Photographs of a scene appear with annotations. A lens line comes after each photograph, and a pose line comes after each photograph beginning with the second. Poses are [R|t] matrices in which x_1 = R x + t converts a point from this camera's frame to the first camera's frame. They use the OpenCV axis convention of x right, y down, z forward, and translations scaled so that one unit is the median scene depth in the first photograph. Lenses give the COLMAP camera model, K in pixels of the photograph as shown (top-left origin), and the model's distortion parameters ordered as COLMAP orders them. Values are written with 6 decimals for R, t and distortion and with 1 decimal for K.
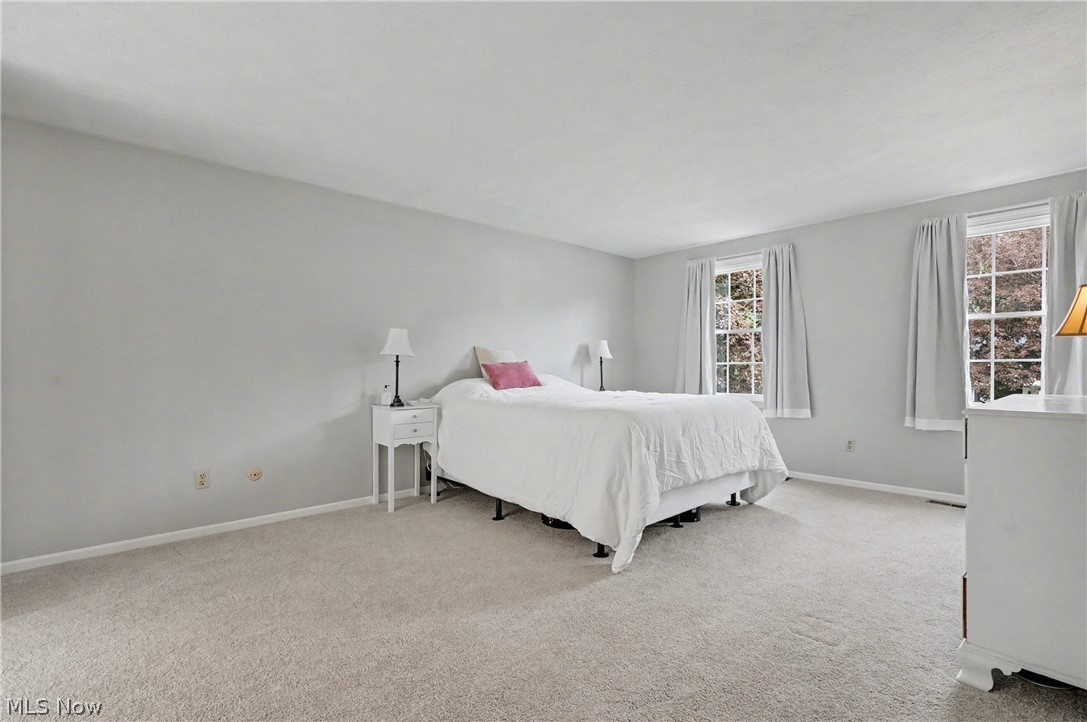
lens RADIAL K [[499.9, 0, 542.2], [0, 499.9, 365.7], [0, 0, 1]] dist [-0.007469, 0.000202]
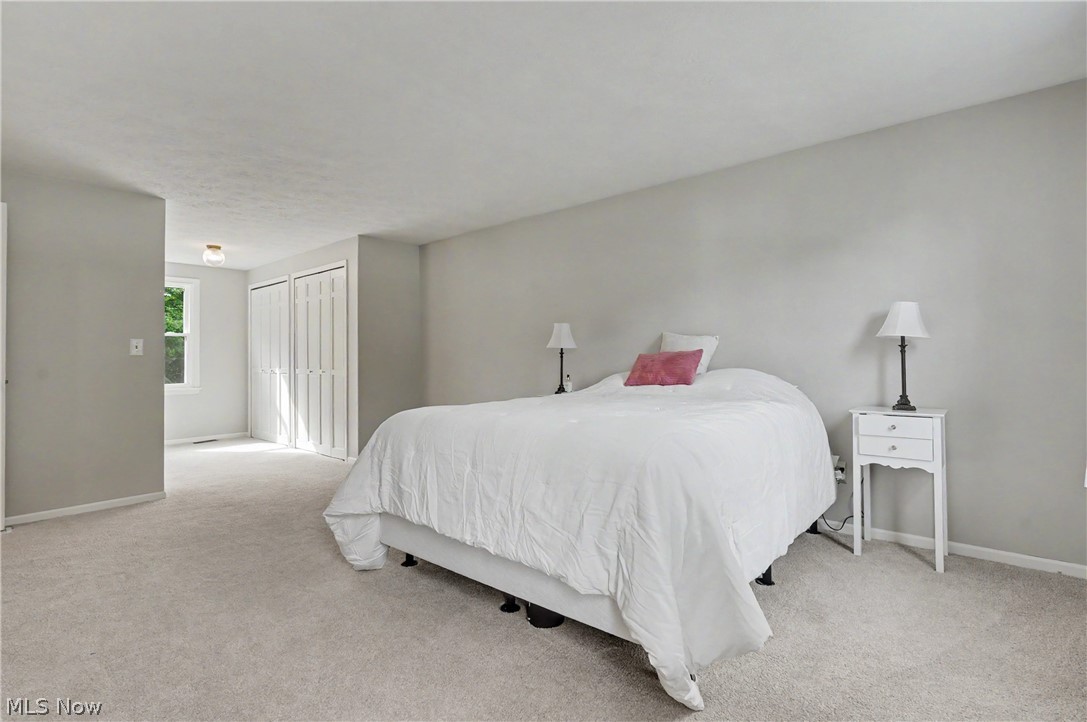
lens RADIAL K [[518.9, 0, 543.0], [0, 518.9, 354.1], [0, 0, 1]] dist [0.131986, 0.000047]
pose [[0.135062, -0.004125, -0.990829, 0.685945], [0.014716, 0.999889, -0.002157, -0.004282], [0.990728, -0.014290, 0.135108, 0.681111]]
